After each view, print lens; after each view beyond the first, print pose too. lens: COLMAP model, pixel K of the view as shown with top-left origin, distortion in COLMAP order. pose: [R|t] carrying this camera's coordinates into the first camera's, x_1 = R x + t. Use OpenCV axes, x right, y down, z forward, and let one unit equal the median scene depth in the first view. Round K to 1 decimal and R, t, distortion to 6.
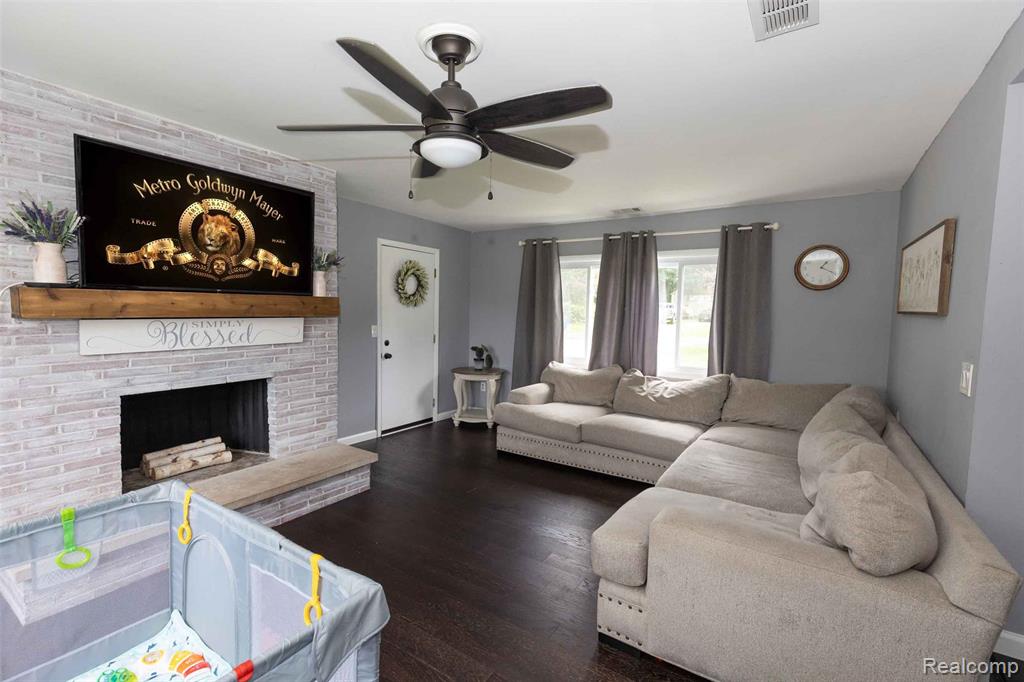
lens RADIAL K [[459.2, 0, 509.4], [0, 459.2, 337.3], [0, 0, 1]] dist [0.002931, 0.000216]
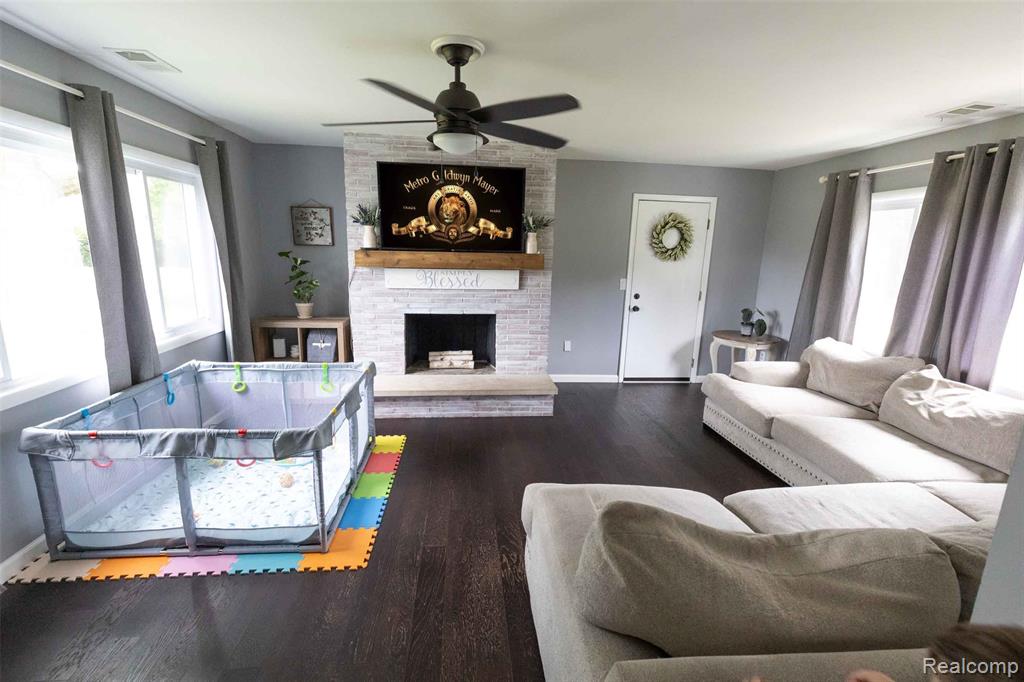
lens RADIAL K [[461.4, 0, 511.1], [0, 461.4, 343.9], [0, 0, 1]] dist [0.005649, -0.000540]
pose [[0.634281, 0.158351, -0.756711, 0.592971], [-0.061413, 0.986026, 0.154860, -0.042329], [0.770659, -0.051753, 0.635142, 0.181486]]
